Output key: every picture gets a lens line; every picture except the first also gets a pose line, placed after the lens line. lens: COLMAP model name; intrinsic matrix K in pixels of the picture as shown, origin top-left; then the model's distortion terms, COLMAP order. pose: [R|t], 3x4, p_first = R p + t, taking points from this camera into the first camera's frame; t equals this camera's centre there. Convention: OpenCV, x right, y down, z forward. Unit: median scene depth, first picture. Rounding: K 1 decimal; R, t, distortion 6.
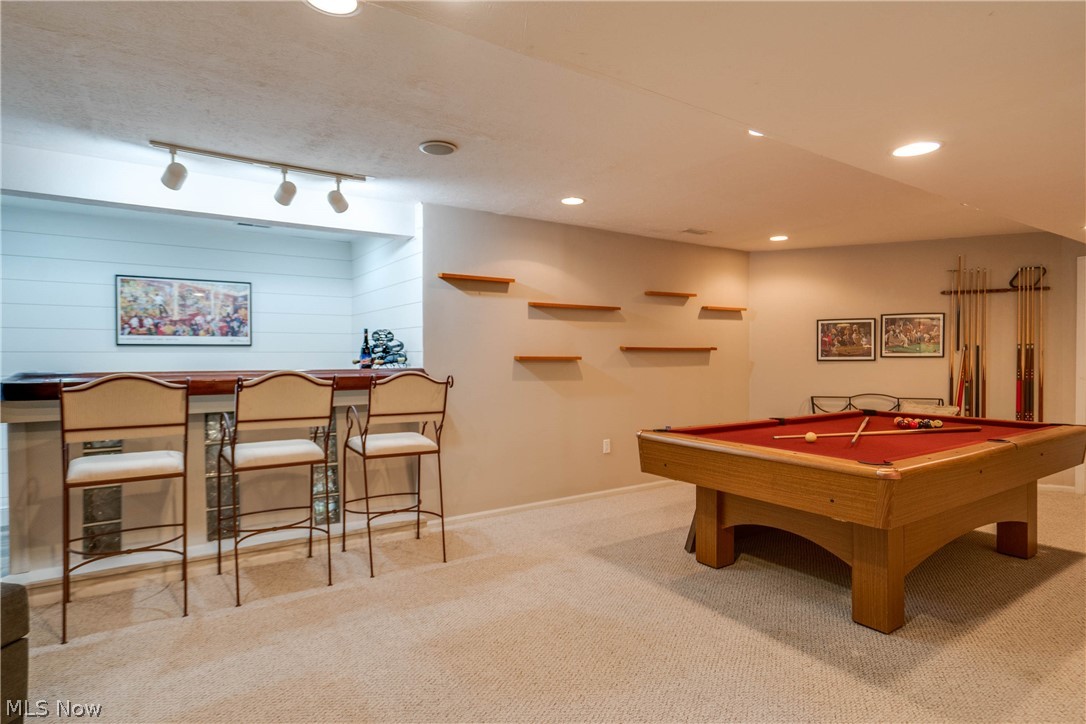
lens RADIAL K [[567.6, 0, 542.7], [0, 567.6, 359.7], [0, 0, 1]] dist [-0.027347, -0.000276]
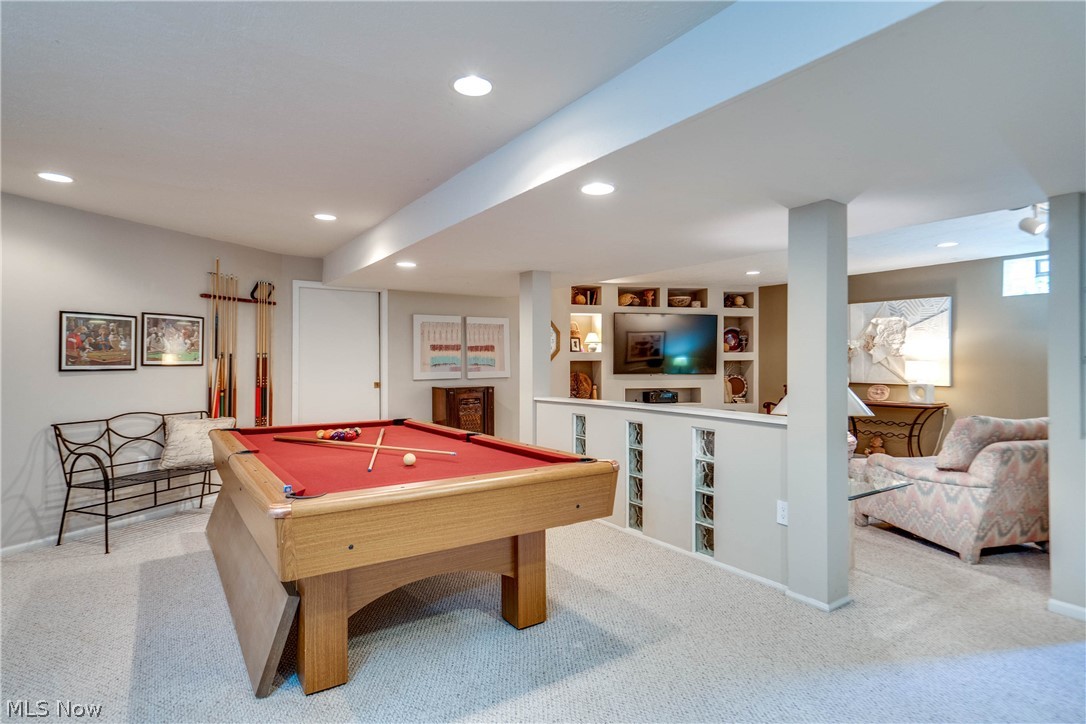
lens RADIAL K [[567.6, 0, 542.9], [0, 567.6, 363.6], [0, 0, 1]] dist [-0.027347, -0.000276]
pose [[-0.020135, 0.005445, 0.999782, -0.204933], [0.007635, 0.999957, -0.005292, 0.000811], [-0.999768, 0.007527, -0.020176, 0.448509]]
